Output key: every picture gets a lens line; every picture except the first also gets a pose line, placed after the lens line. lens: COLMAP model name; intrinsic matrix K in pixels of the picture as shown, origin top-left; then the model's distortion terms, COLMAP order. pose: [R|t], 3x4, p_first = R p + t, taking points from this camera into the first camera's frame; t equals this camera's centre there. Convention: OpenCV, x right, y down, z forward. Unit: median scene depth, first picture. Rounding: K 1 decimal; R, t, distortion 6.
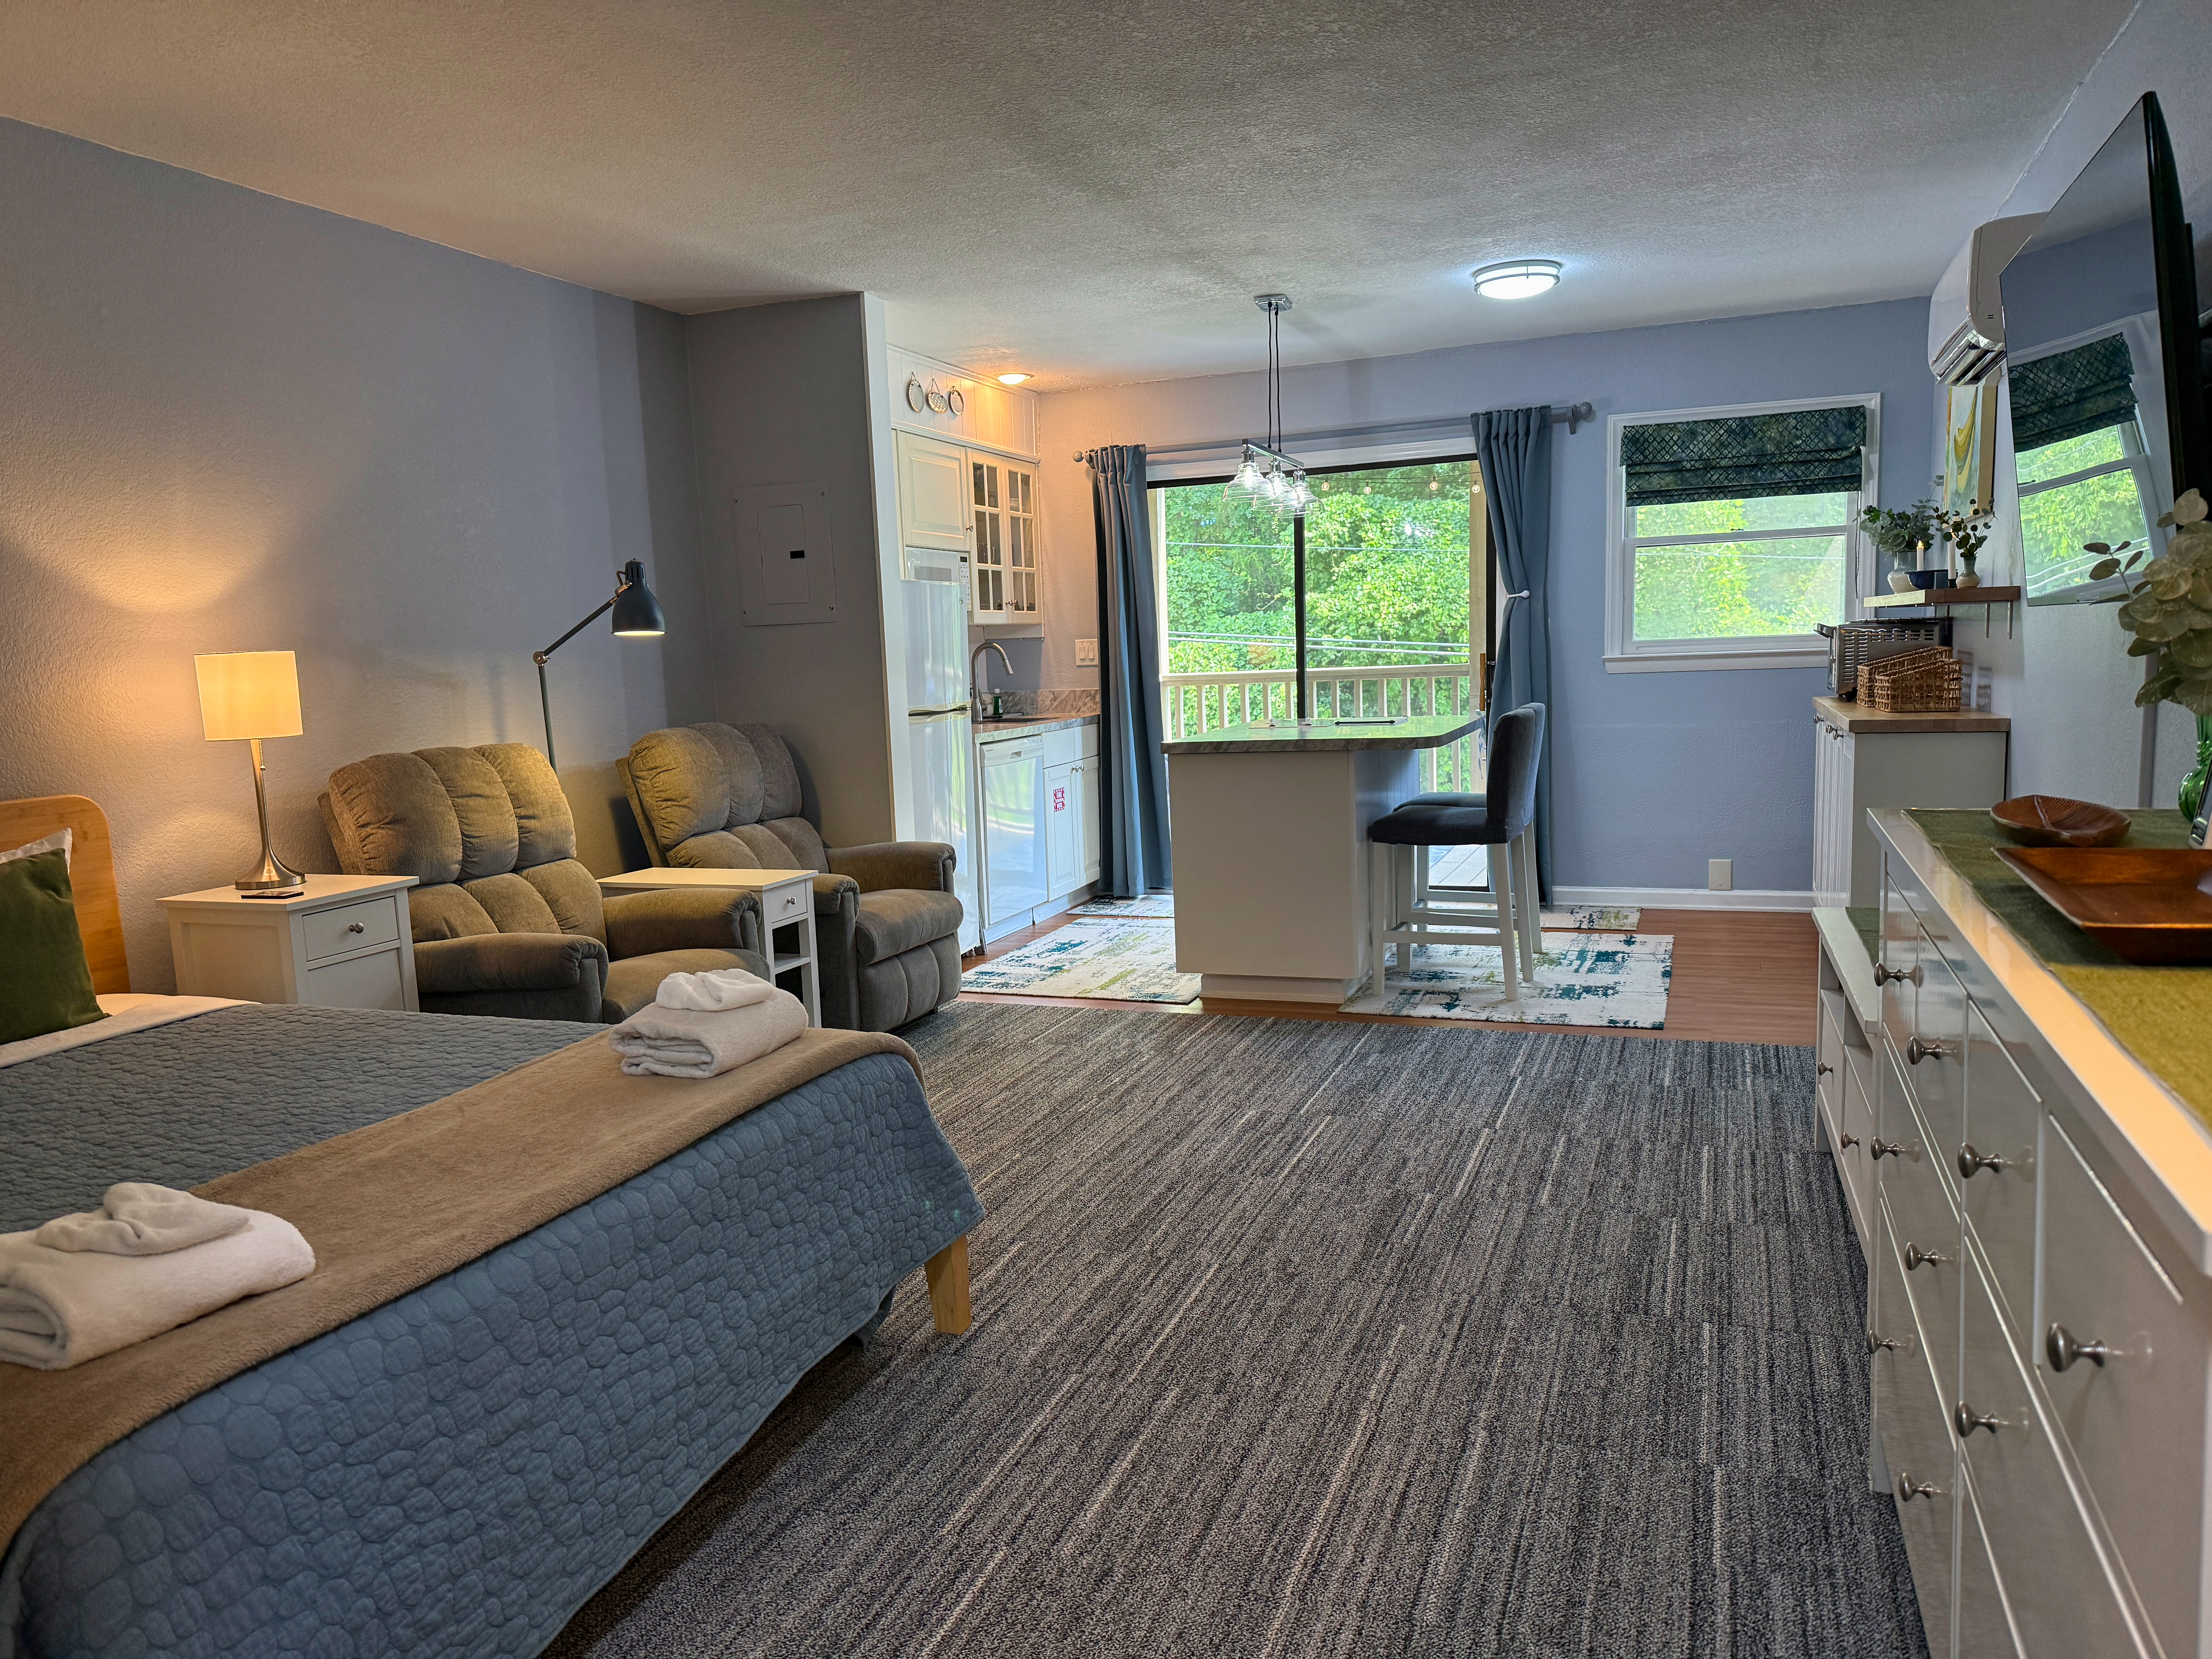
lens RADIAL K [[1471.2, 0, 1106.0], [0, 1471.2, 829.5], [0, 0, 1]] dist [0.079896, -0.106813]
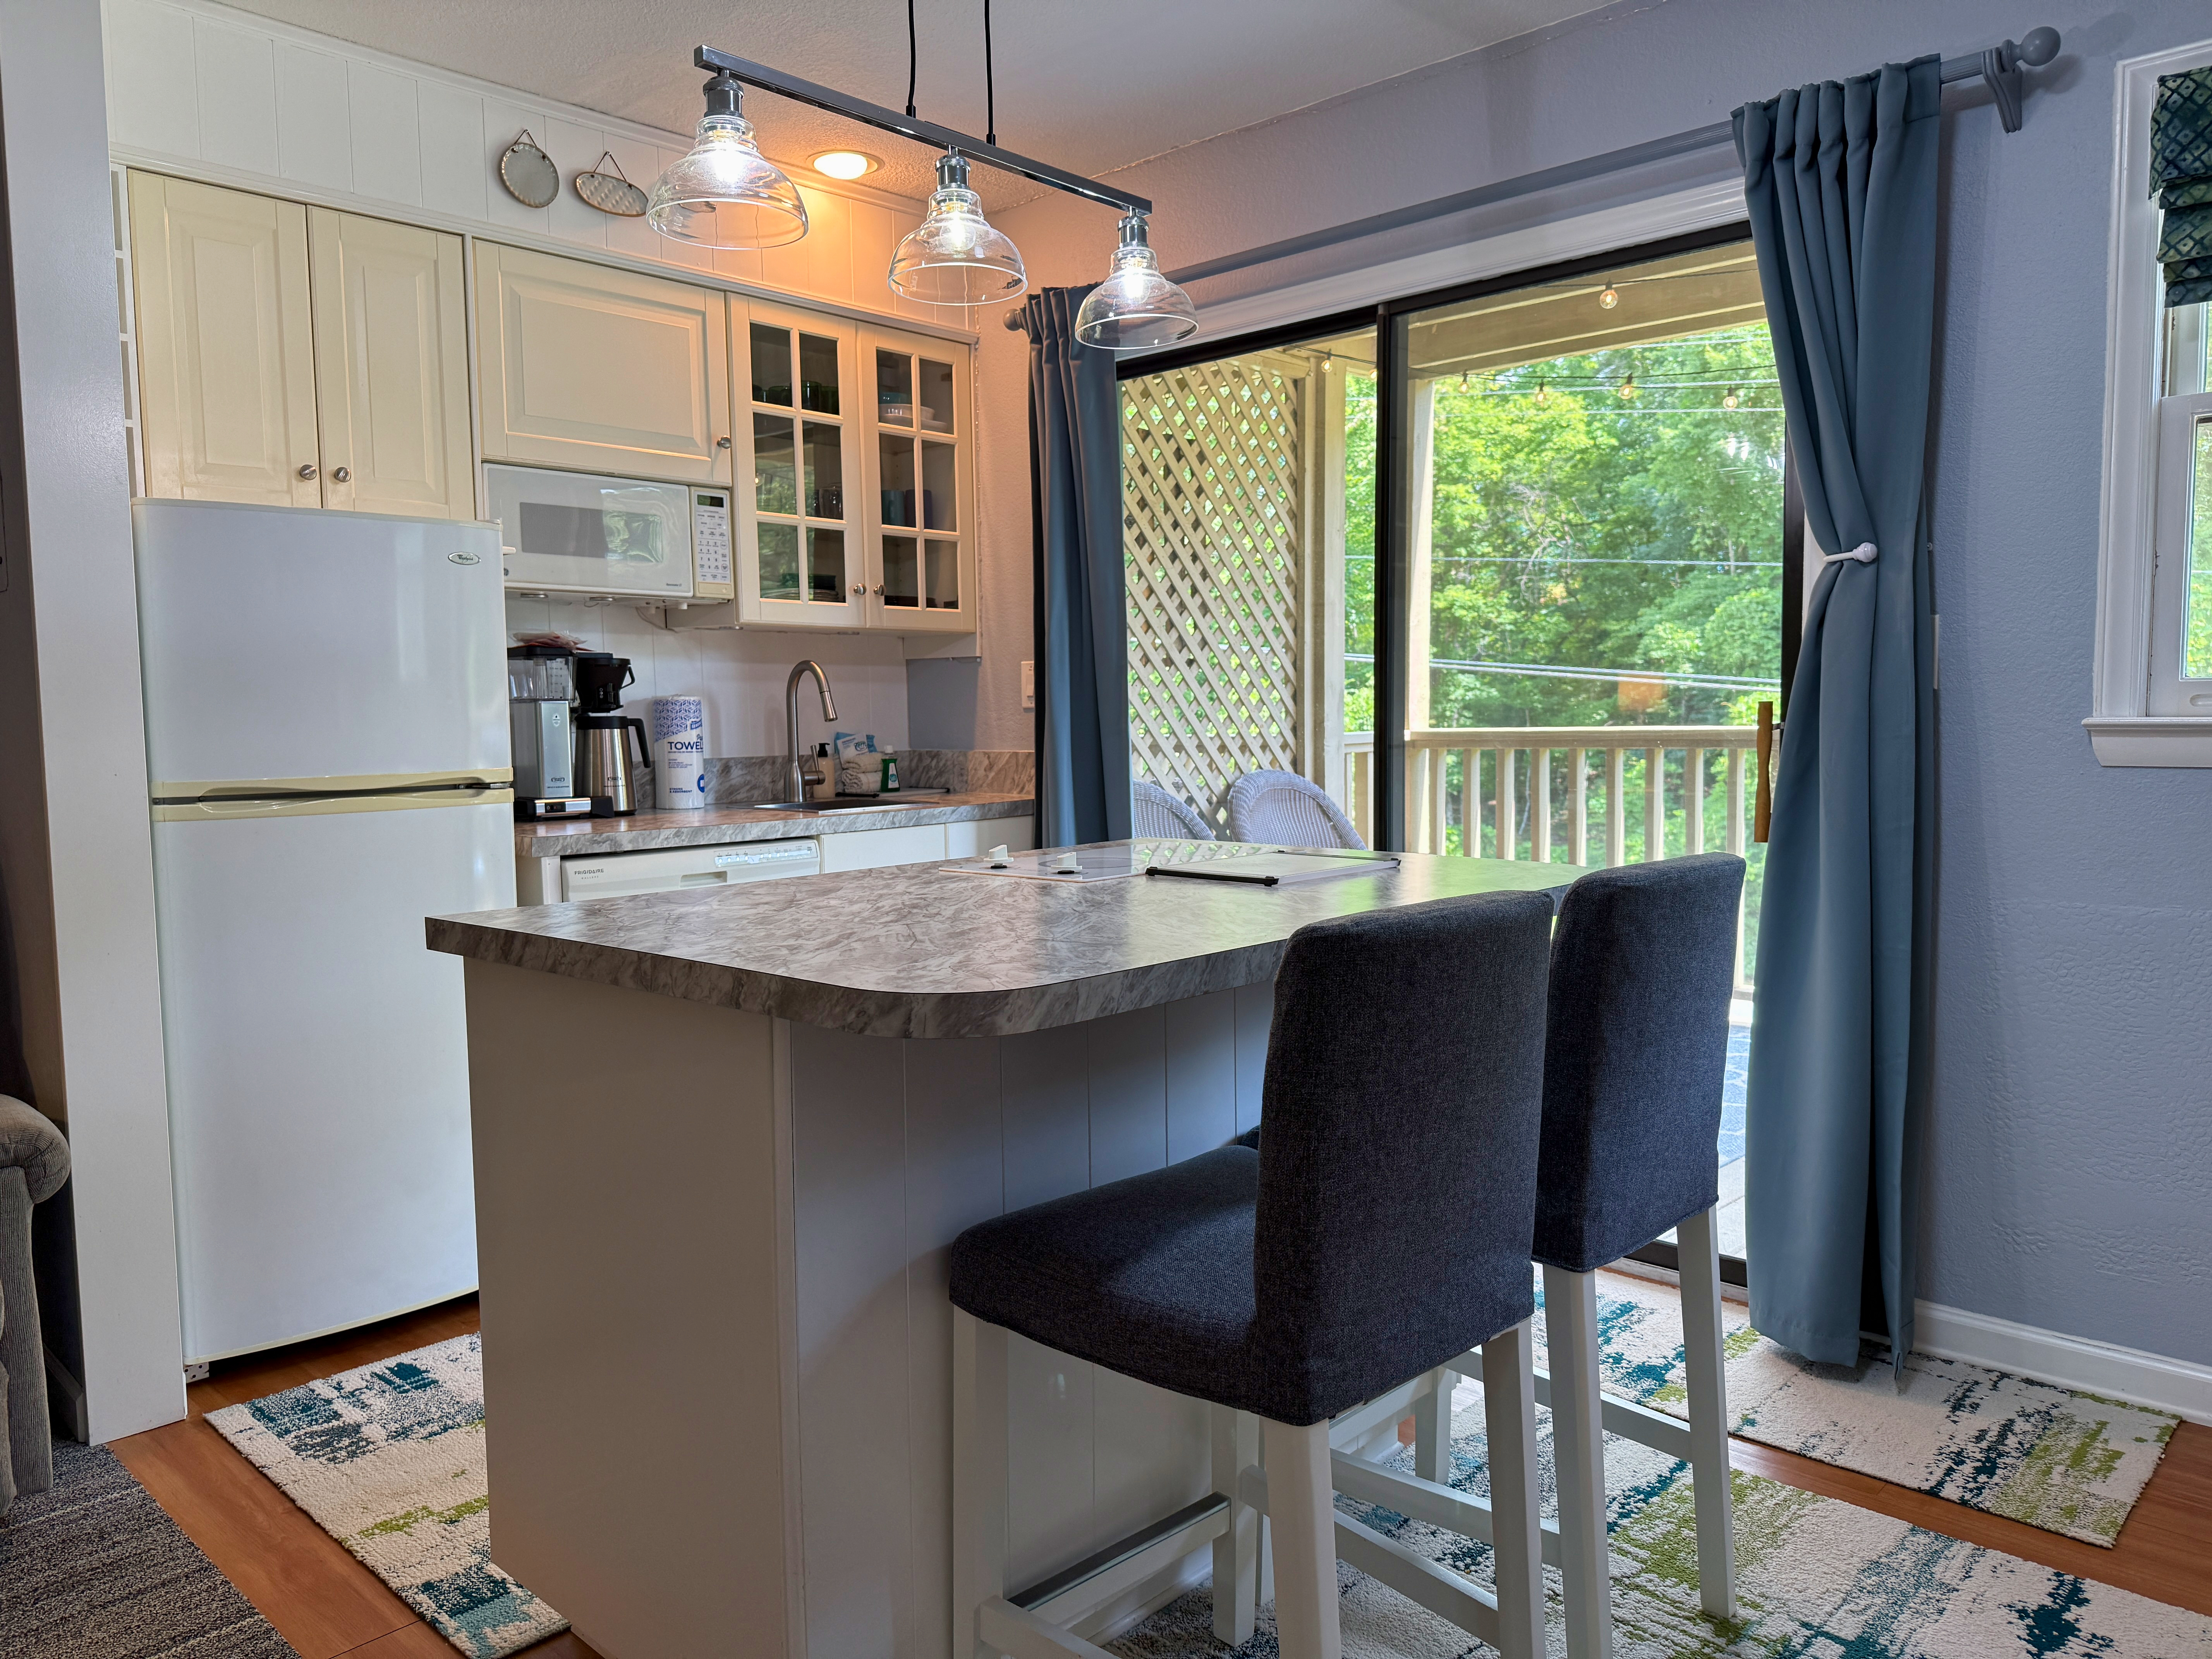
lens RADIAL K [[1576.1, 0, 1107.8], [0, 1576.1, 809.9], [0, 0, 1]] dist [0.041982, 0.001838]
pose [[0.928112, 0.050105, -0.368914, 0.254270], [-0.068171, 0.997021, -0.036091, -0.061857], [0.366006, 0.058646, 0.928763, 0.532743]]
